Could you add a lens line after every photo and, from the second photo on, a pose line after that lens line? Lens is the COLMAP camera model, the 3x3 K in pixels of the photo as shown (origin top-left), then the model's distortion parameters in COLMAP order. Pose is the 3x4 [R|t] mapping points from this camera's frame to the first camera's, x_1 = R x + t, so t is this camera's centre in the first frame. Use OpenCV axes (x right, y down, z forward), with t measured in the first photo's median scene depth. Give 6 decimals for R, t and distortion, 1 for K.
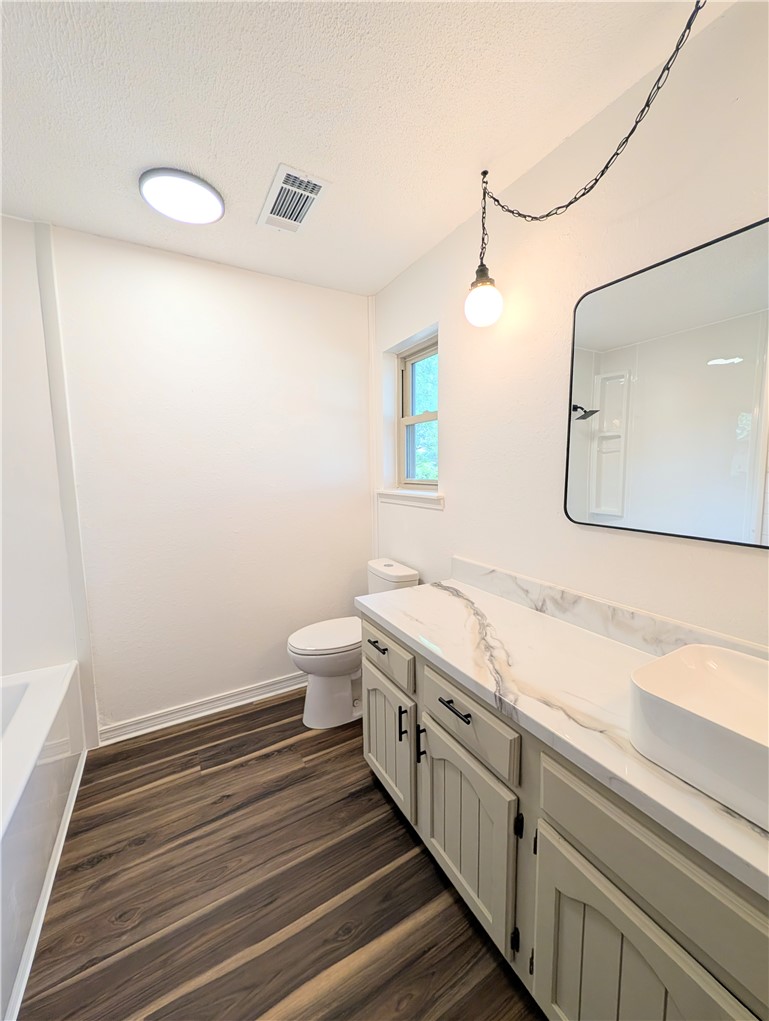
lens RADIAL K [[391.8, 0, 387.0], [0, 391.8, 509.6], [0, 0, 1]] dist [0.000514, 0.000135]
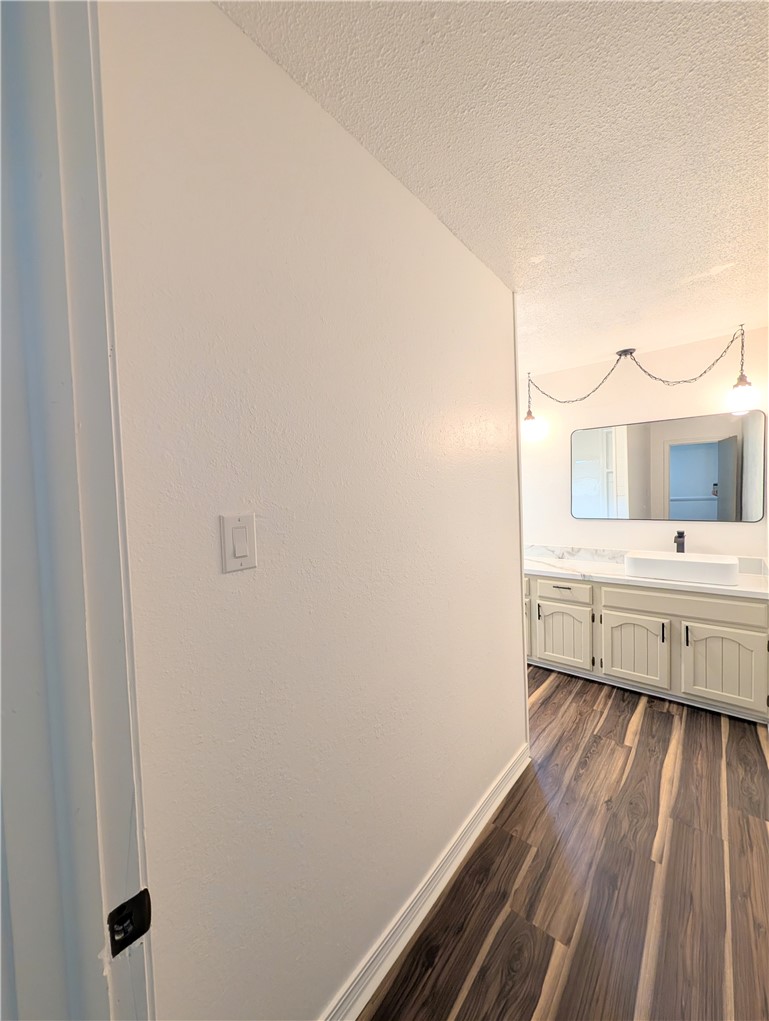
lens RADIAL K [[391.8, 0, 387.0], [0, 391.8, 509.6], [0, 0, 1]] dist [0.000514, 0.000135]
pose [[0.940366, -0.033589, 0.338501, -1.617039], [0.058049, 0.996362, -0.062394, 0.068259], [-0.335174, 0.078323, 0.938895, -1.014945]]
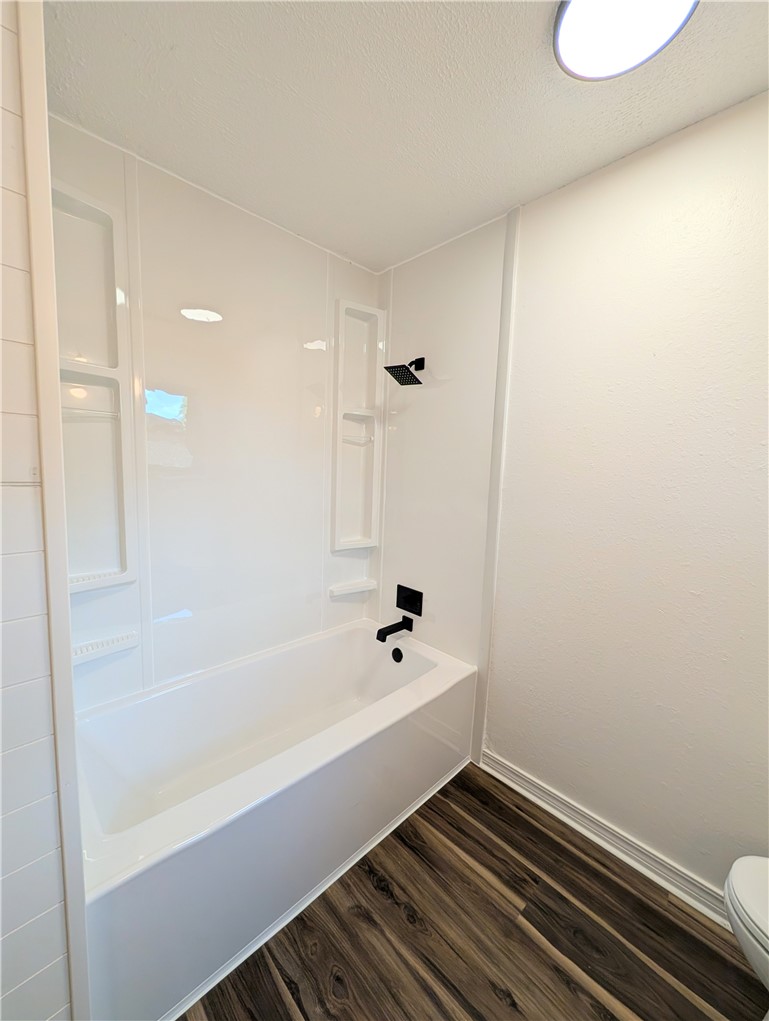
lens RADIAL K [[391.8, 0, 387.0], [0, 391.8, 509.6], [0, 0, 1]] dist [0.000514, 0.000135]
pose [[0.252399, 0.123821, -0.959668, 0.033317], [-0.144686, 0.985458, 0.089095, -0.050756], [0.956745, 0.116363, 0.266644, 0.458376]]
